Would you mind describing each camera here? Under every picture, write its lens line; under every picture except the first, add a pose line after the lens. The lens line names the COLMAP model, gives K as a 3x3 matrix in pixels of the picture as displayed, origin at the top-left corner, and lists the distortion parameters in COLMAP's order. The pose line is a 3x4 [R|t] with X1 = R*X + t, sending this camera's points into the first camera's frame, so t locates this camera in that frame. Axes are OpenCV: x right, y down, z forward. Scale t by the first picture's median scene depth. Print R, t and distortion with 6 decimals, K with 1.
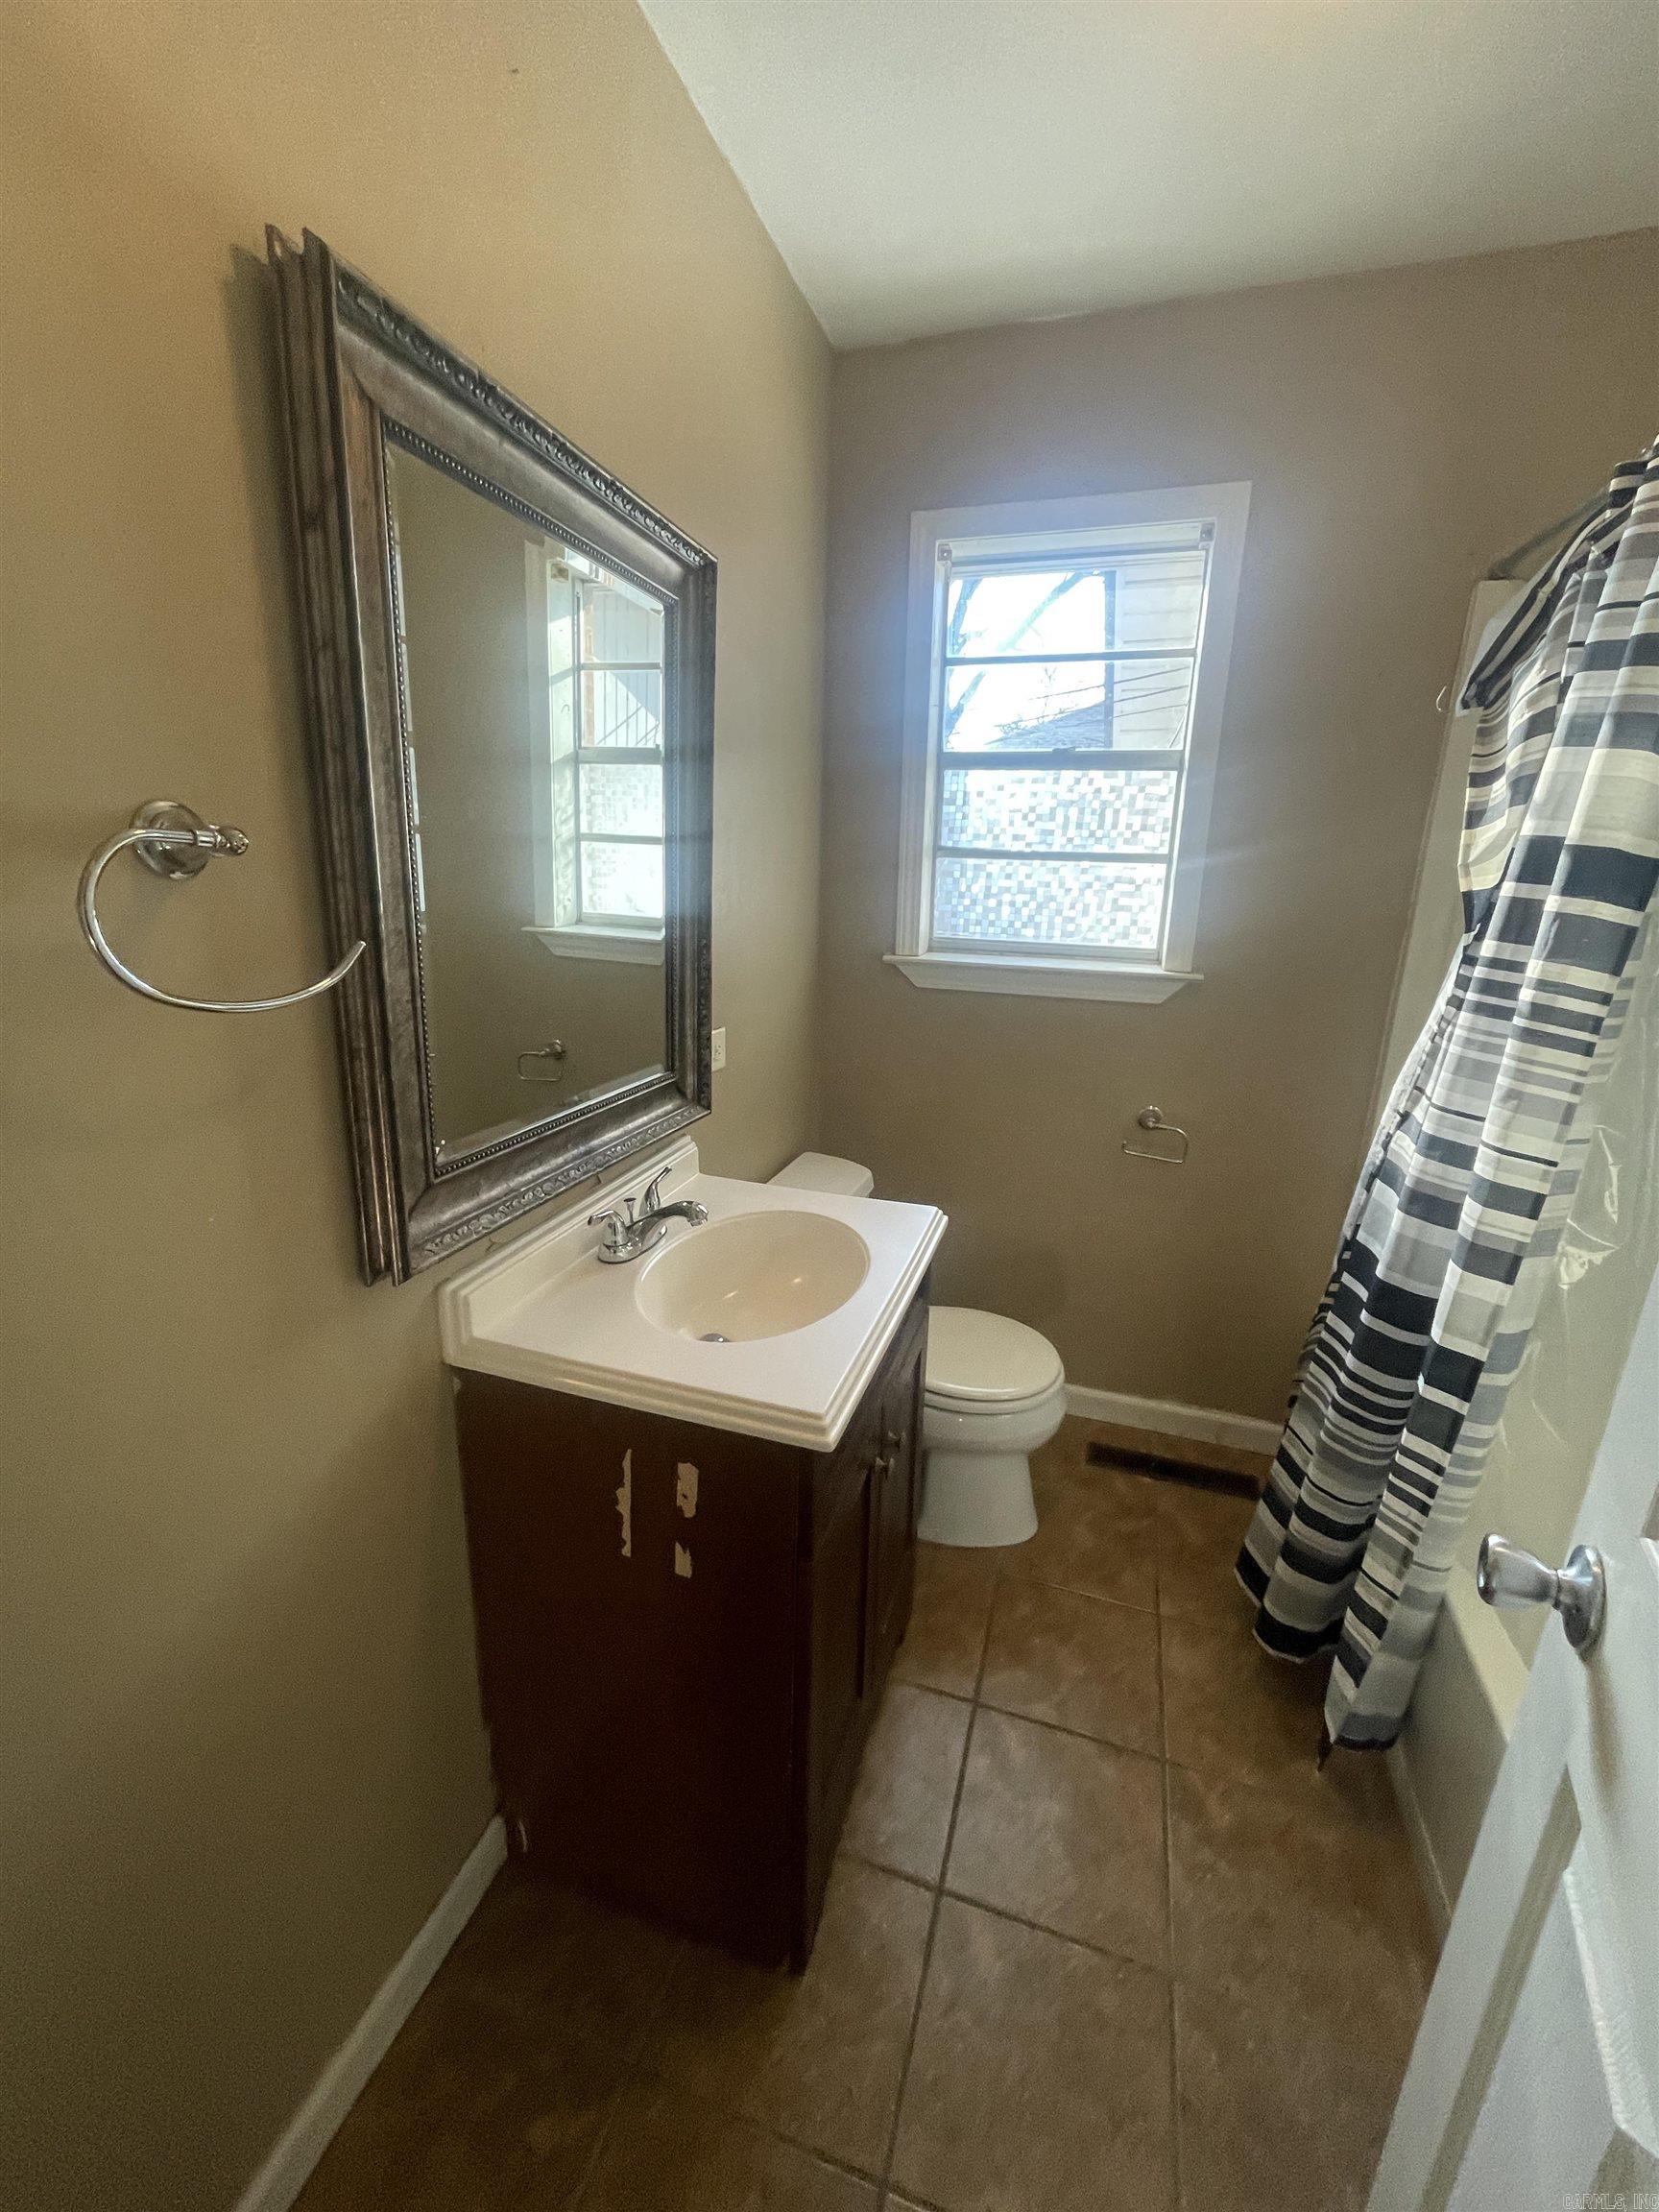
lens RADIAL K [[874.4, 0, 829.5], [0, 874.4, 1106.0], [0, 0, 1]] dist [-0.003186, -0.000571]
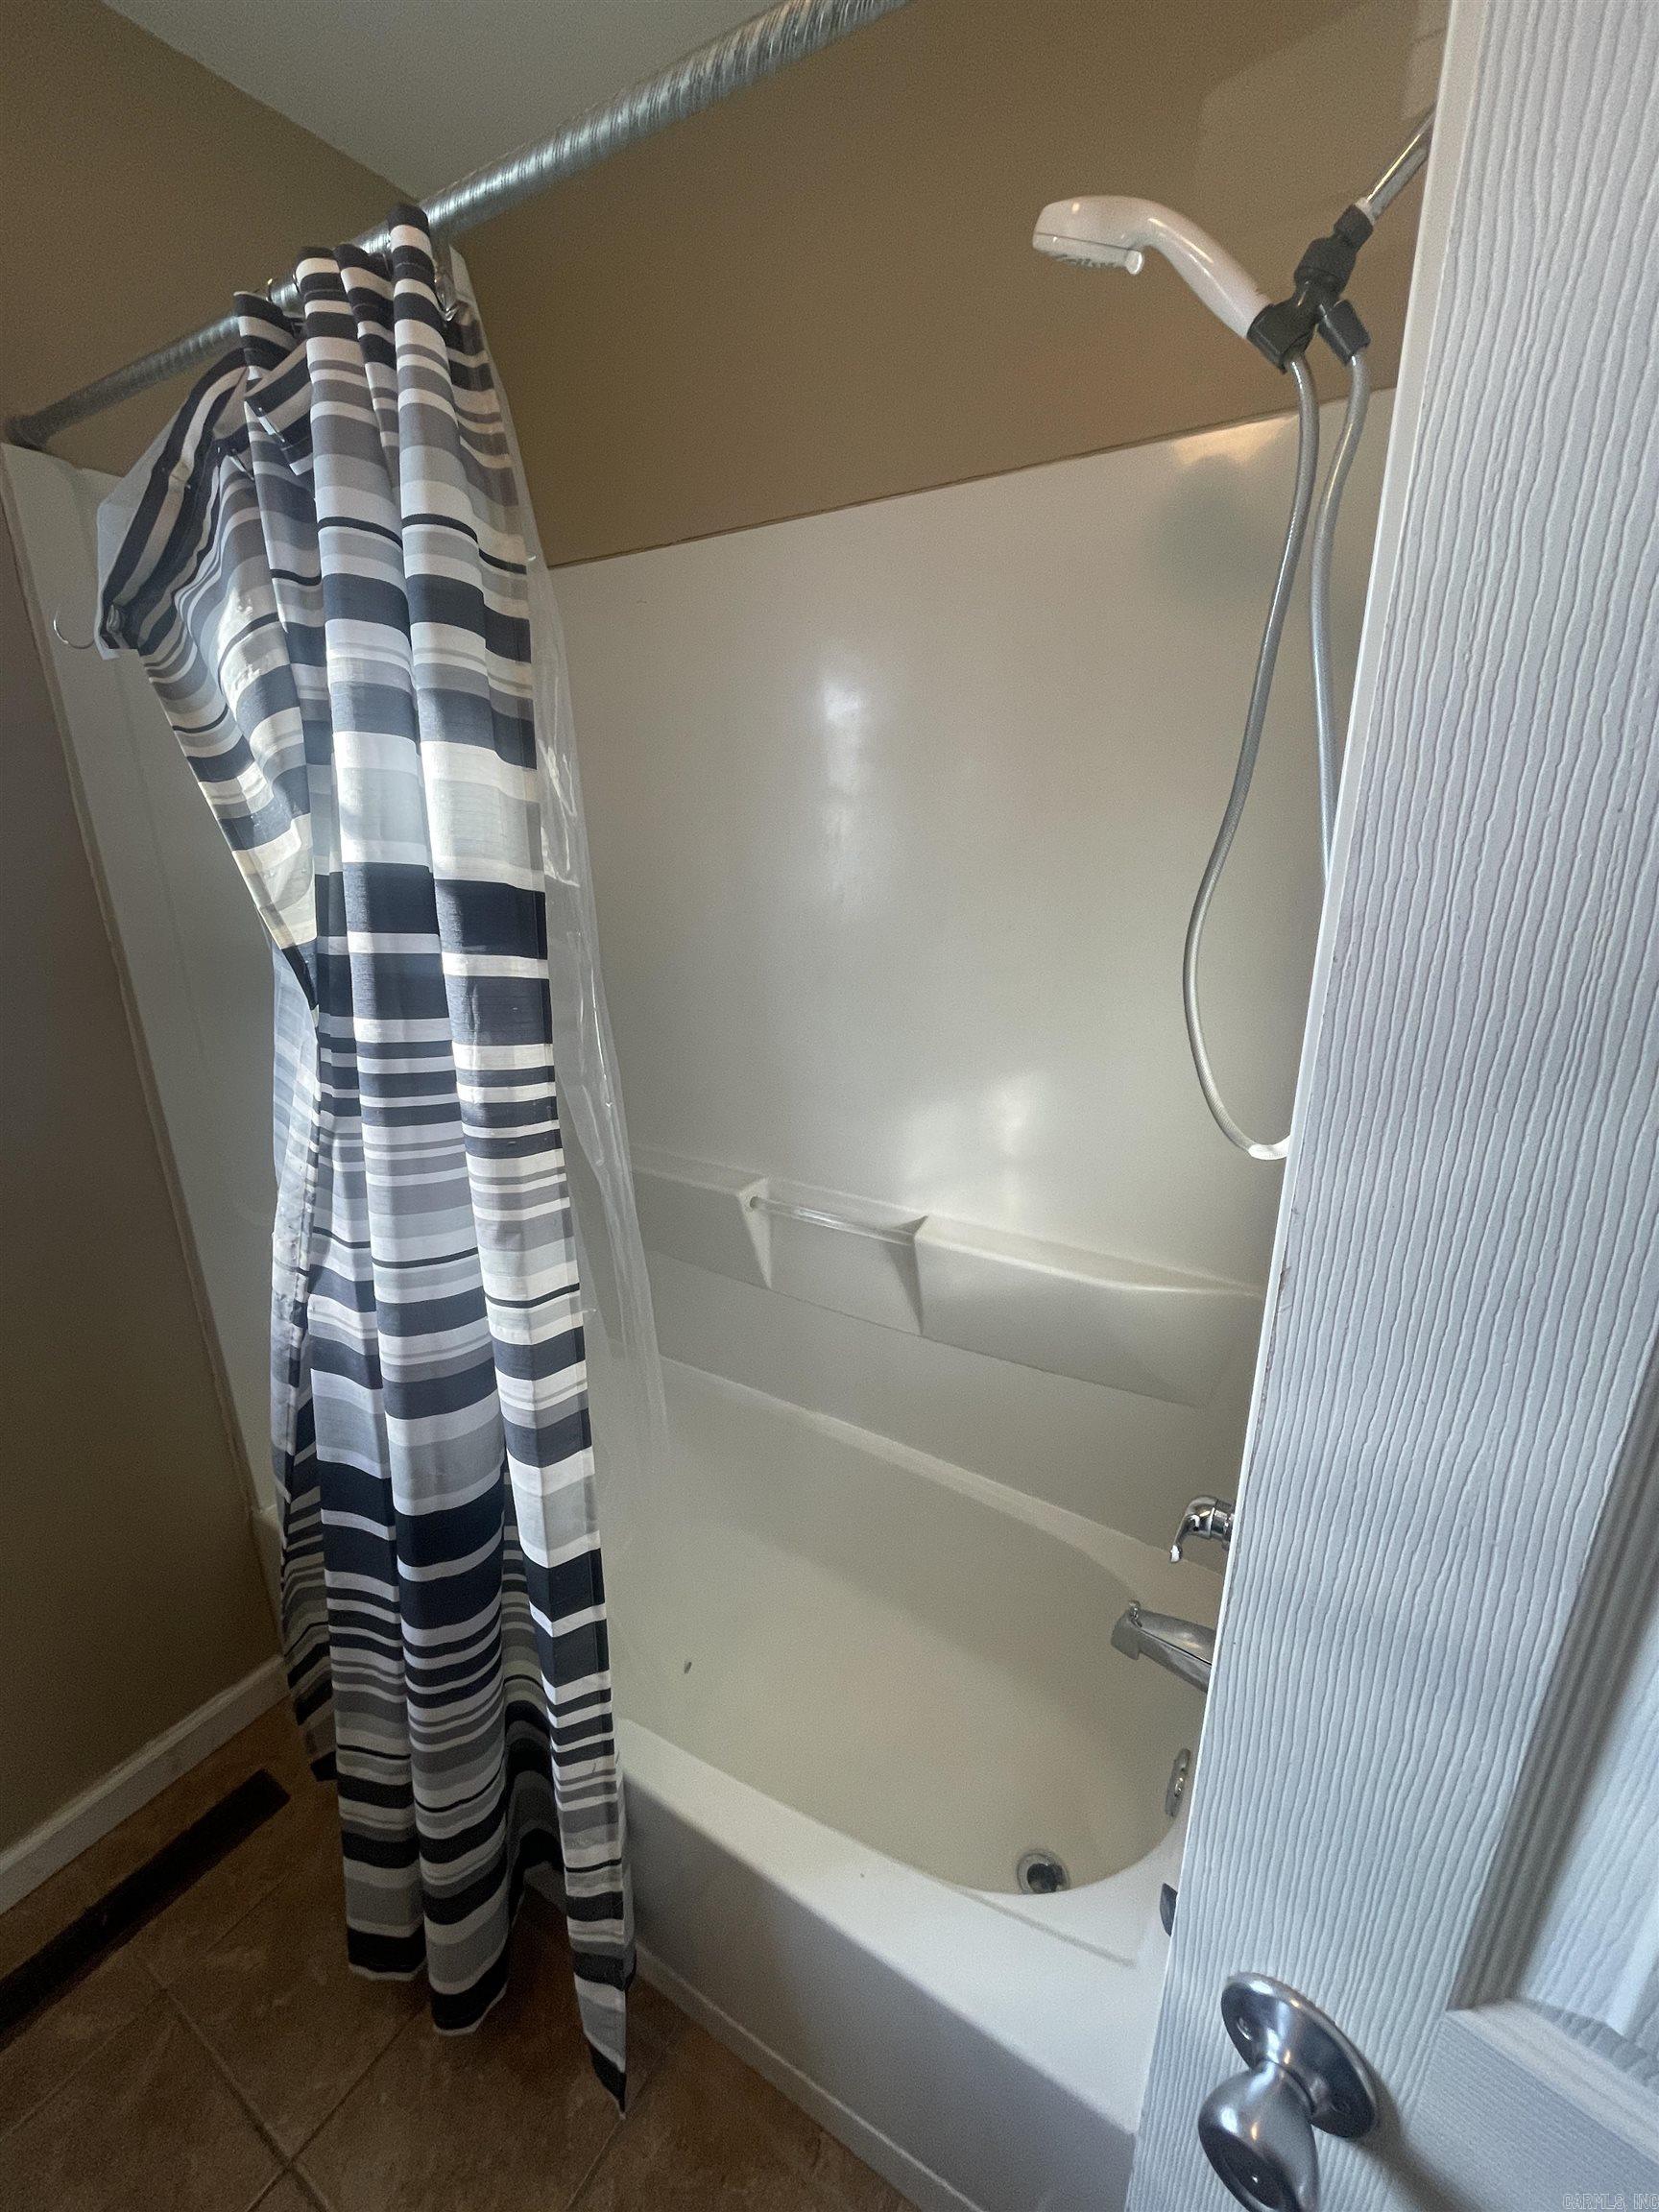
lens RADIAL K [[874.4, 0, 829.5], [0, 874.4, 1106.0], [0, 0, 1]] dist [-0.003186, -0.000571]
pose [[0.214004, -0.308604, 0.926804, 0.191112], [0.279718, 0.928414, 0.244552, -0.190548], [-0.935927, 0.206909, 0.285007, 0.486717]]
